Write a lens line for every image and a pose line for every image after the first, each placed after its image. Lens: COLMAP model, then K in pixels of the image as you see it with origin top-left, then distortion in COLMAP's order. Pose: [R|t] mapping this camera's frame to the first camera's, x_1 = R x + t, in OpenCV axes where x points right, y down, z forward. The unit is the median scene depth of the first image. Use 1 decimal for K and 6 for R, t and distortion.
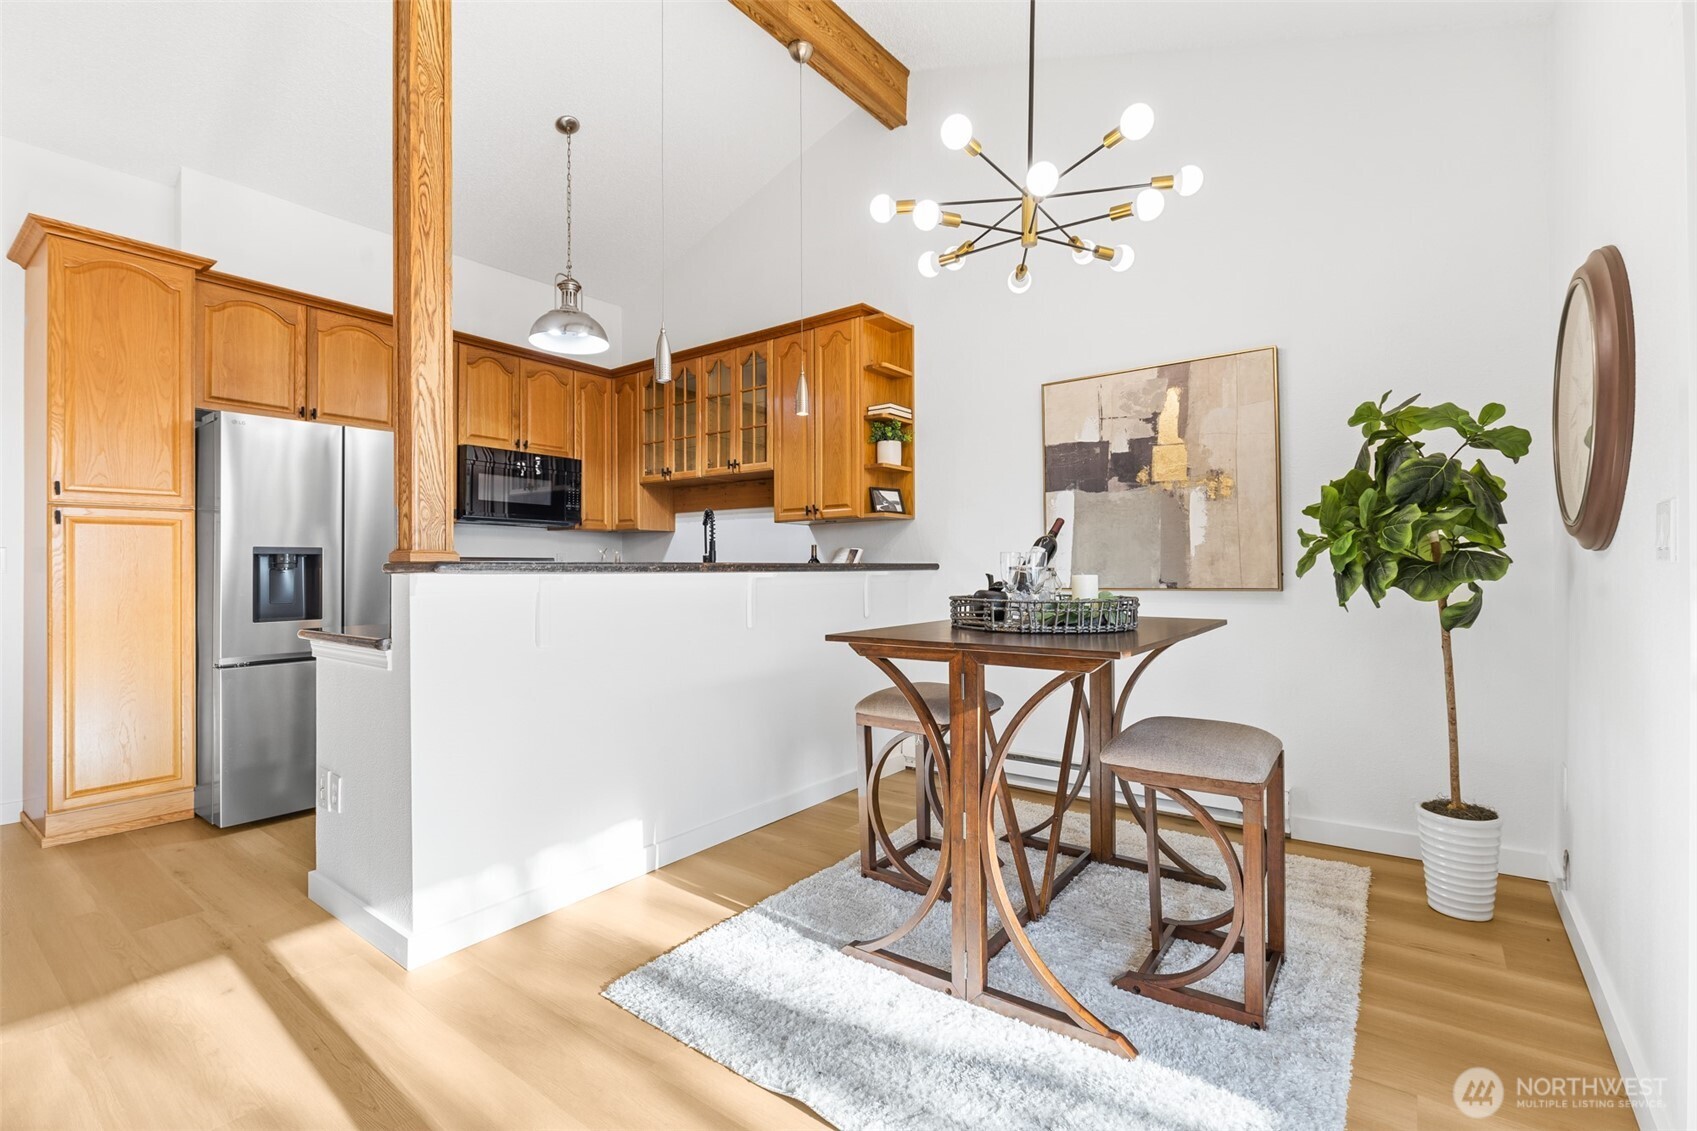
lens RADIAL K [[761.7, 0, 842.3], [0, 761.7, 560.7], [0, 0, 1]] dist [0.000349, -0.001545]
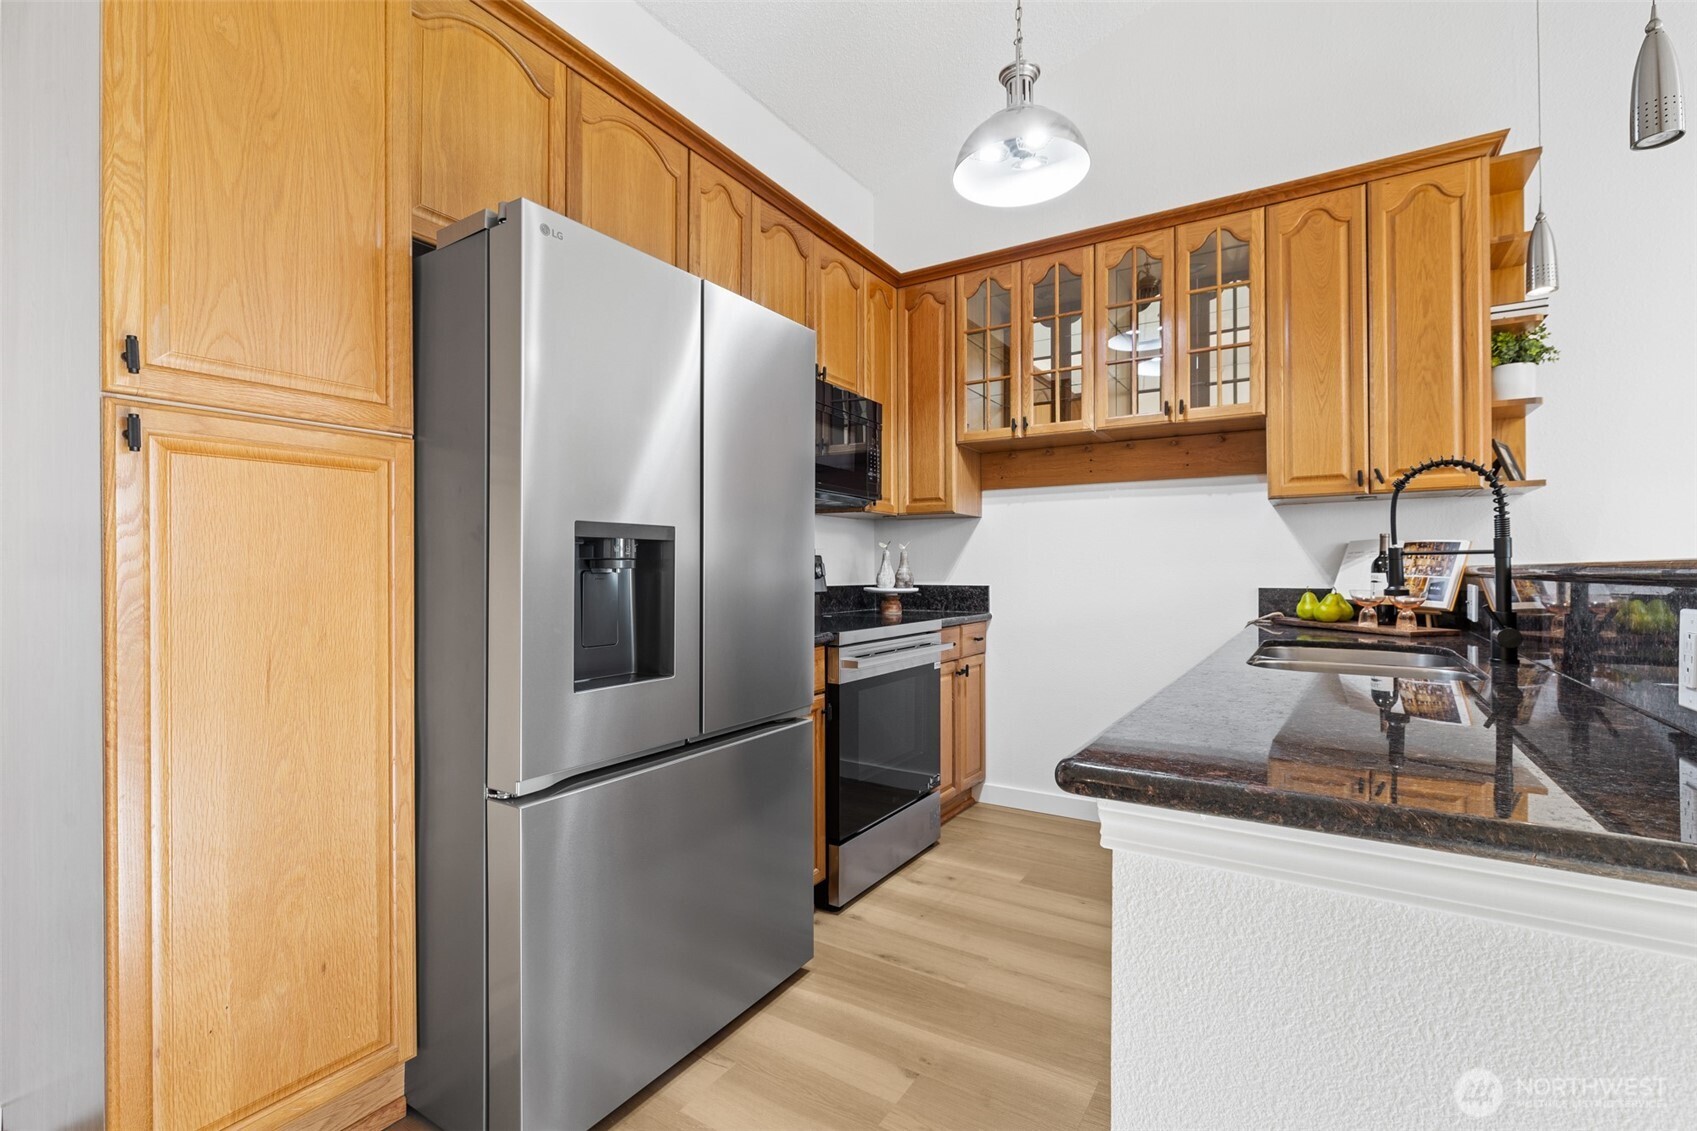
lens RADIAL K [[761.7, 0, 850.2], [0, 761.7, 566.6], [0, 0, 1]] dist [0.000349, -0.001545]
pose [[0.996192, 0.004061, 0.087094, -0.628398], [-0.004431, 0.999982, 0.004048, 0.005560], [-0.087076, -0.004419, 0.996192, 0.525181]]
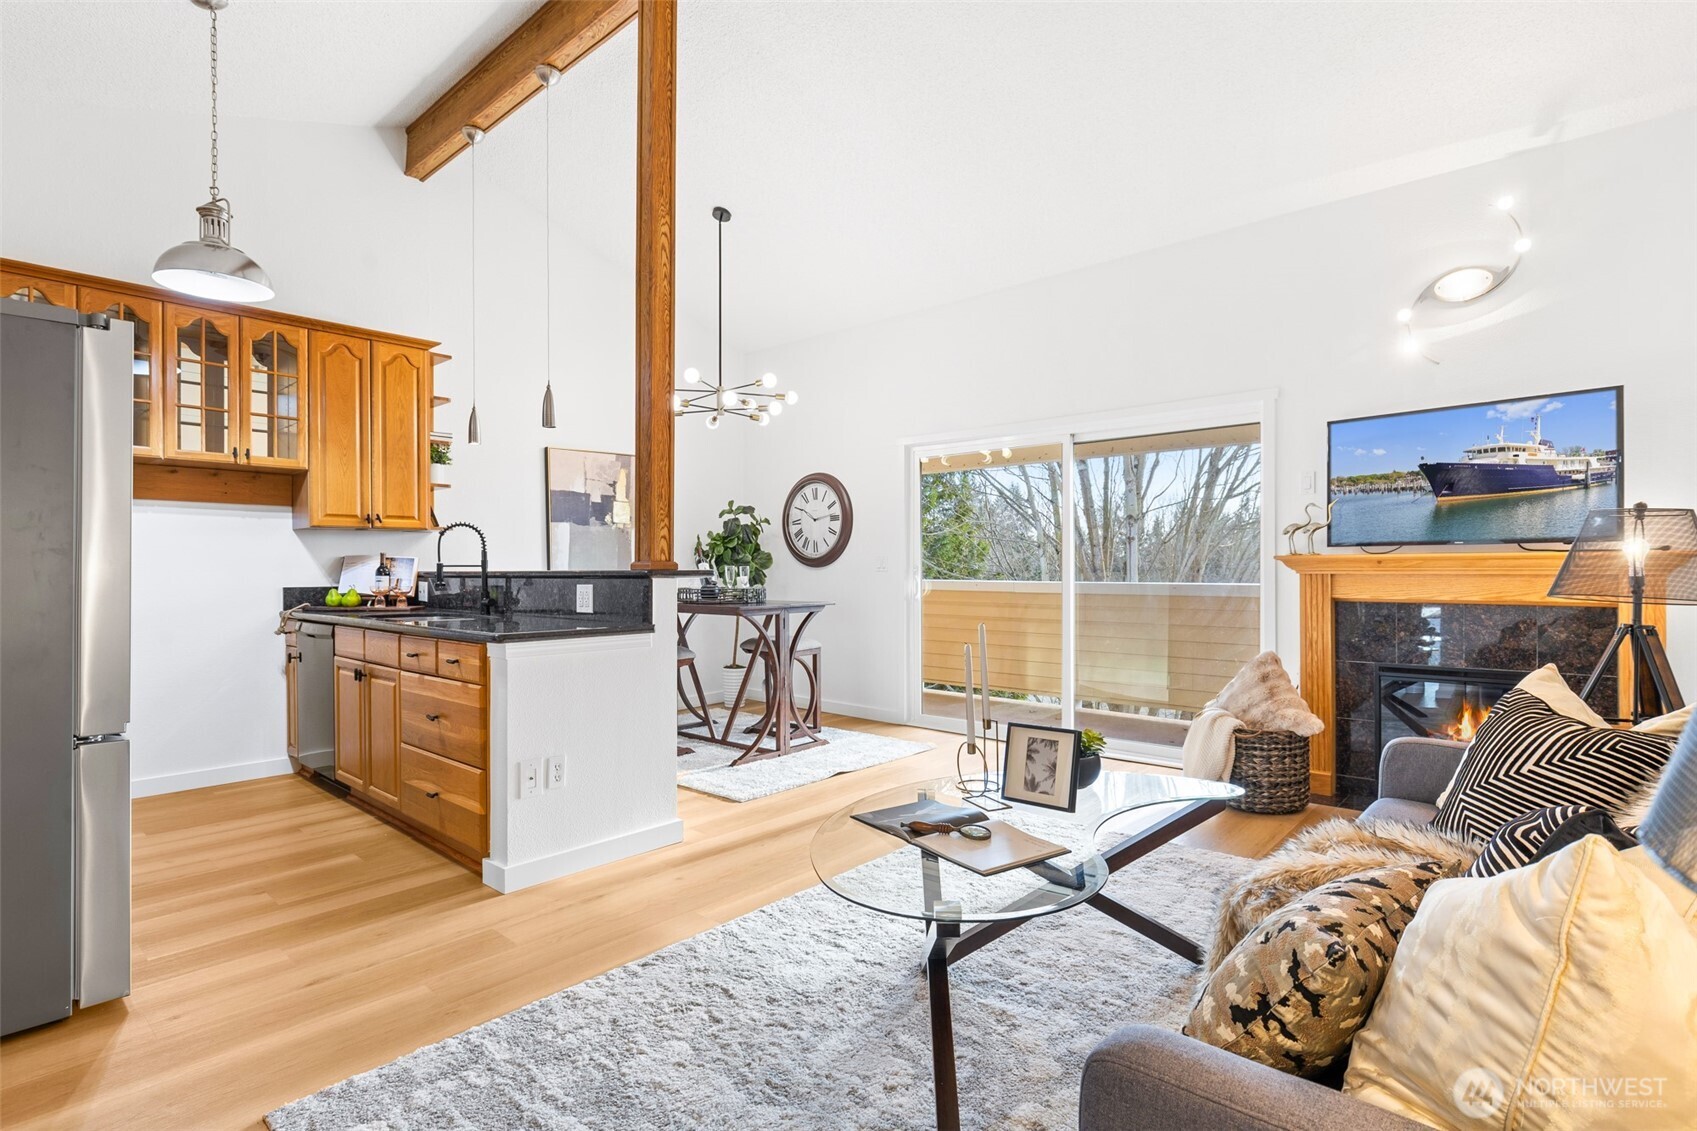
lens RADIAL K [[826.1, 0, 857.9], [0, 826.1, 567.8], [0, 0, 1]] dist [-0.009135, 0.001016]
pose [[0.070176, 0.005547, 0.997519, -1.353378], [-0.003787, 0.999979, -0.005294, 0.003474], [-0.997527, -0.003406, 0.070196, 0.337350]]
